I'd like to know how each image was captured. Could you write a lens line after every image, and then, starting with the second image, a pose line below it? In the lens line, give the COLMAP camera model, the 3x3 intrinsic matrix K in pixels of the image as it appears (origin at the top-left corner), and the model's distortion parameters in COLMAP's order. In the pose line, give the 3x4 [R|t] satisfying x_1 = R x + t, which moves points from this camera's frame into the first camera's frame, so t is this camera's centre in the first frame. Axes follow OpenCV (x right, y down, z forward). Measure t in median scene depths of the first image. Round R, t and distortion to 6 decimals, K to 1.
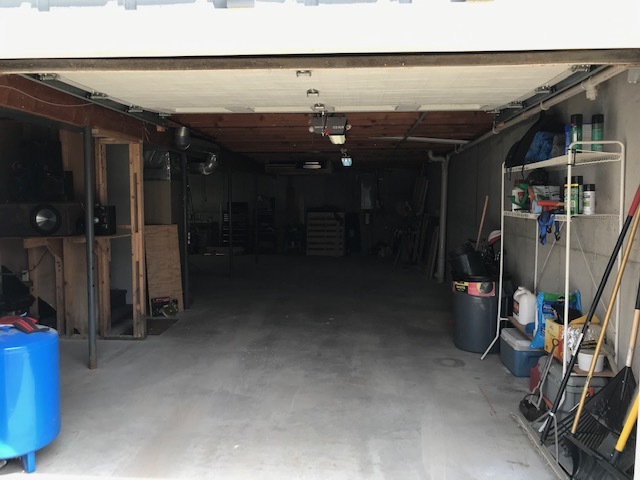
lens RADIAL K [[525.3, 0, 318.4], [0, 525.3, 233.7], [0, 0, 1]] dist [0.066786, -0.083385]
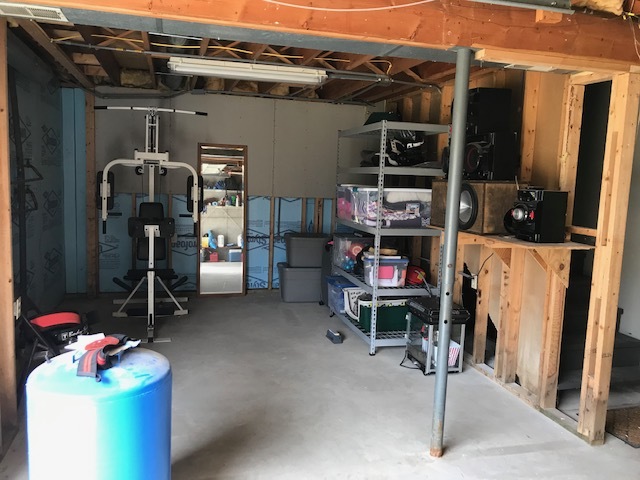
lens RADIAL K [[525.3, 0, 318.4], [0, 525.3, 233.7], [0, 0, 1]] dist [0.066786, -0.083385]
pose [[0.336671, 0.125122, -0.933272, 0.057889], [-0.102506, 0.990112, 0.095764, -0.036473], [0.936026, 0.063425, 0.346168, 0.560676]]
